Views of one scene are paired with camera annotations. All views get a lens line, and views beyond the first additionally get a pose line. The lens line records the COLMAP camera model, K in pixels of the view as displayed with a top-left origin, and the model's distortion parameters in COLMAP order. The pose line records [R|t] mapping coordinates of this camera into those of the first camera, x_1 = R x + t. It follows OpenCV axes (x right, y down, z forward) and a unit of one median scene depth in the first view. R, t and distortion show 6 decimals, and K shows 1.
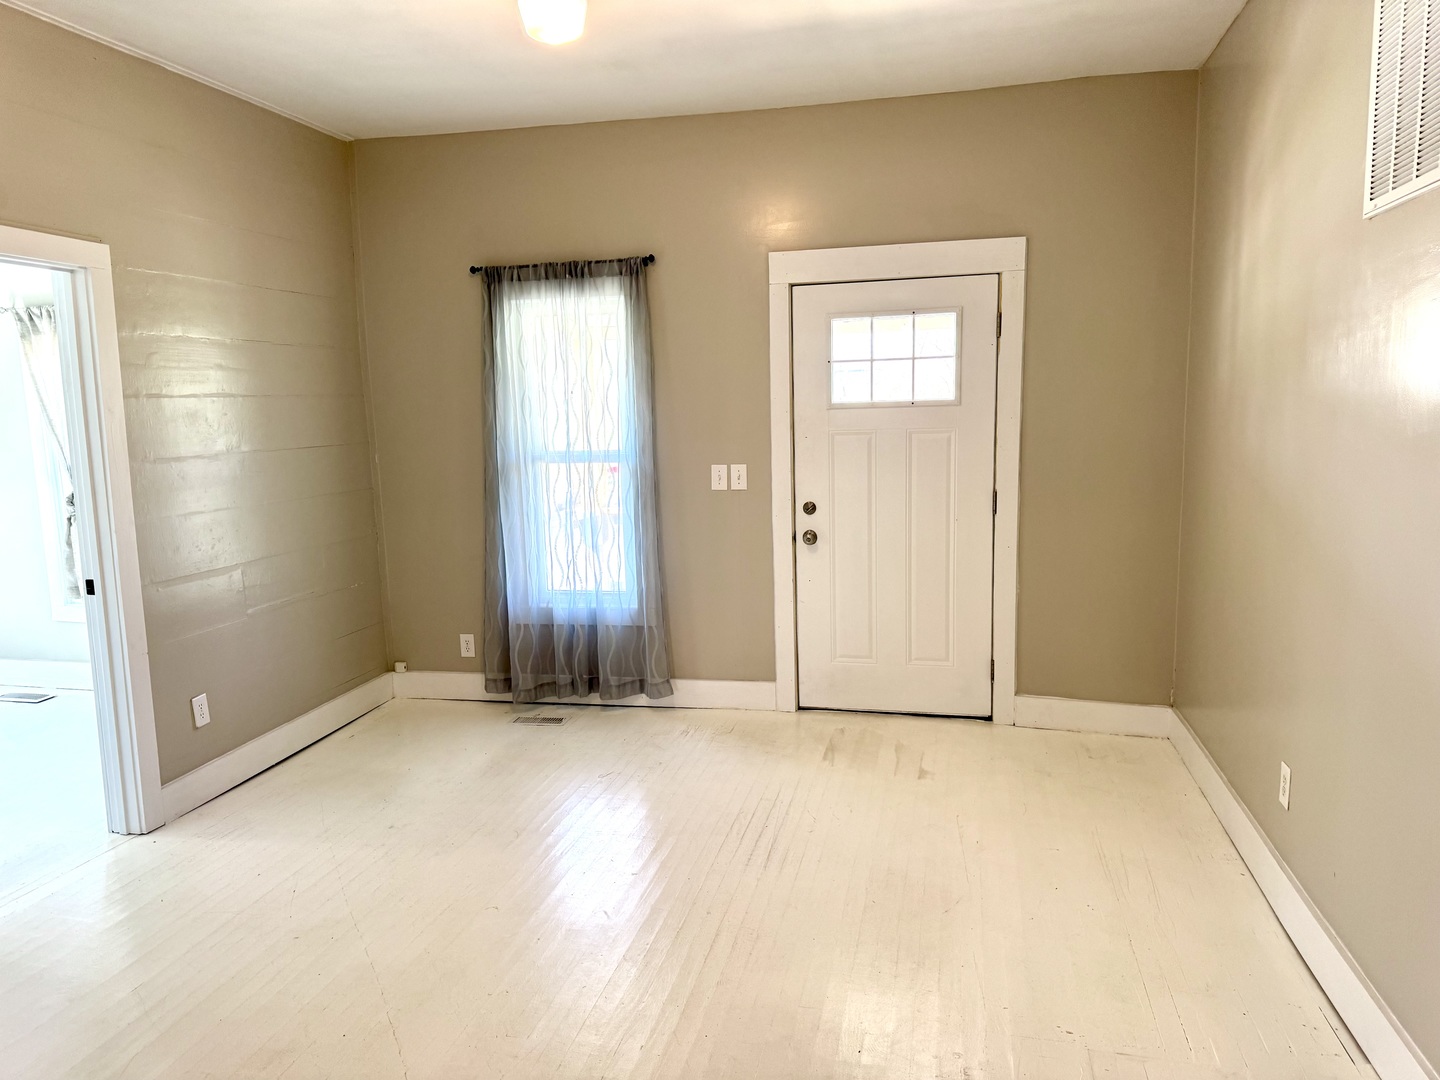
lens RADIAL K [[1012.4, 0, 716.7], [0, 1012.4, 542.5], [0, 0, 1]] dist [0.109379, -0.168101]
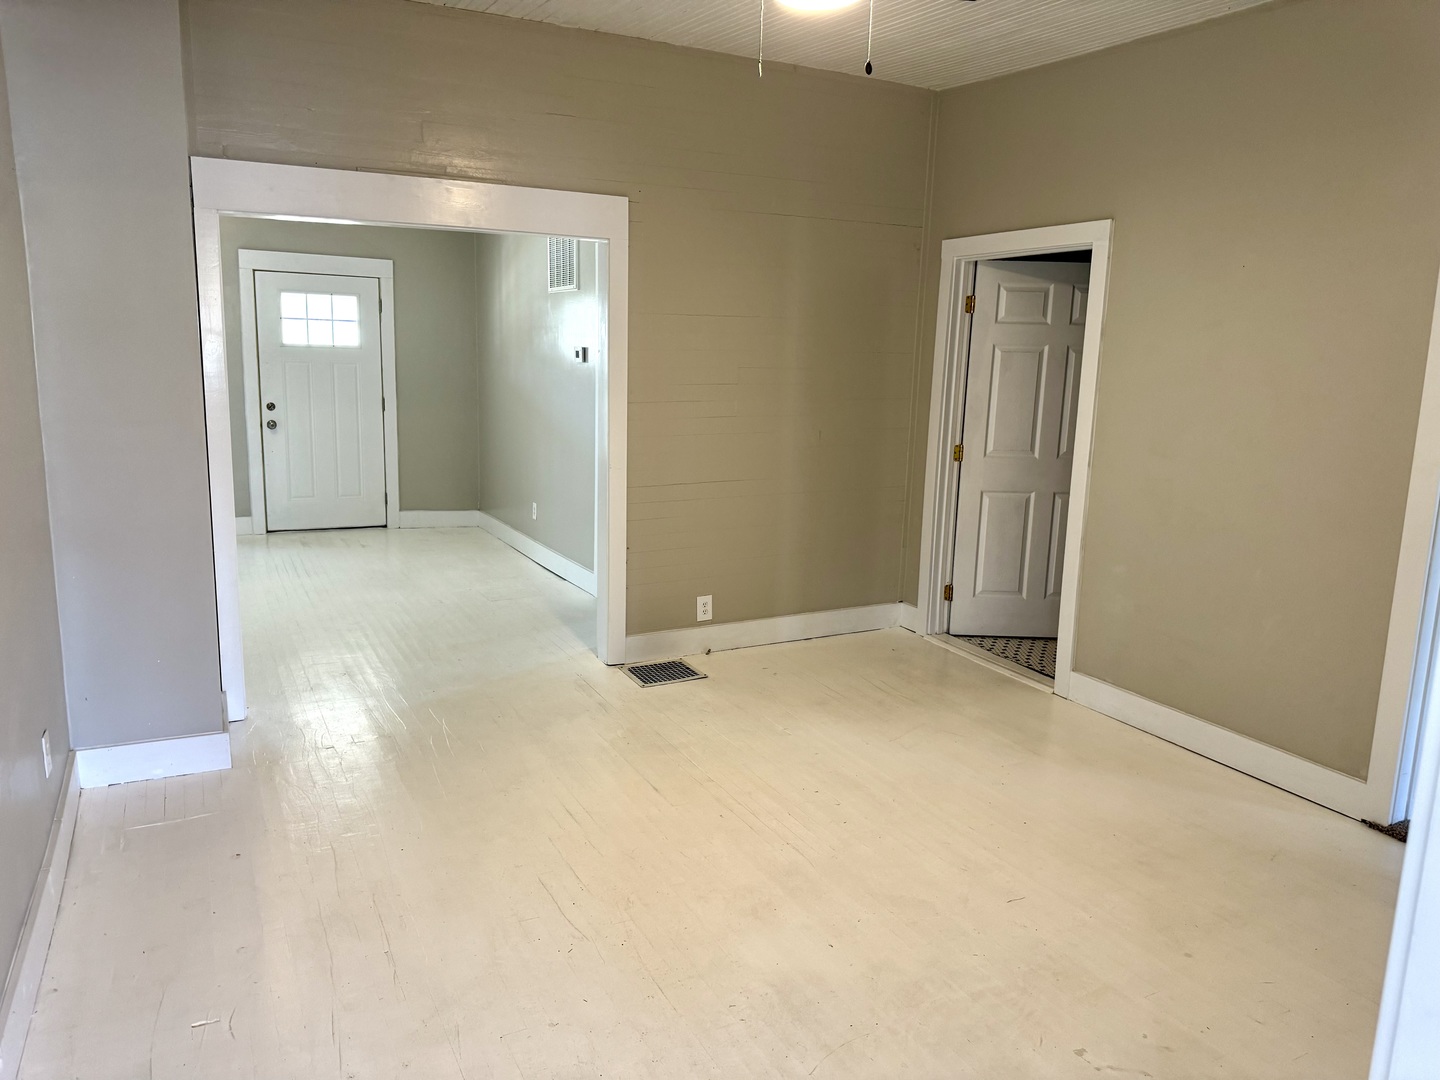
lens RADIAL K [[1012.4, 0, 716.7], [0, 1012.4, 542.5], [0, 0, 1]] dist [0.109379, -0.168101]
pose [[0.757693, -0.078636, 0.647857, -0.469517], [0.039892, 0.996438, 0.074291, 0.092739], [-0.651391, -0.030445, 0.758131, -0.760610]]
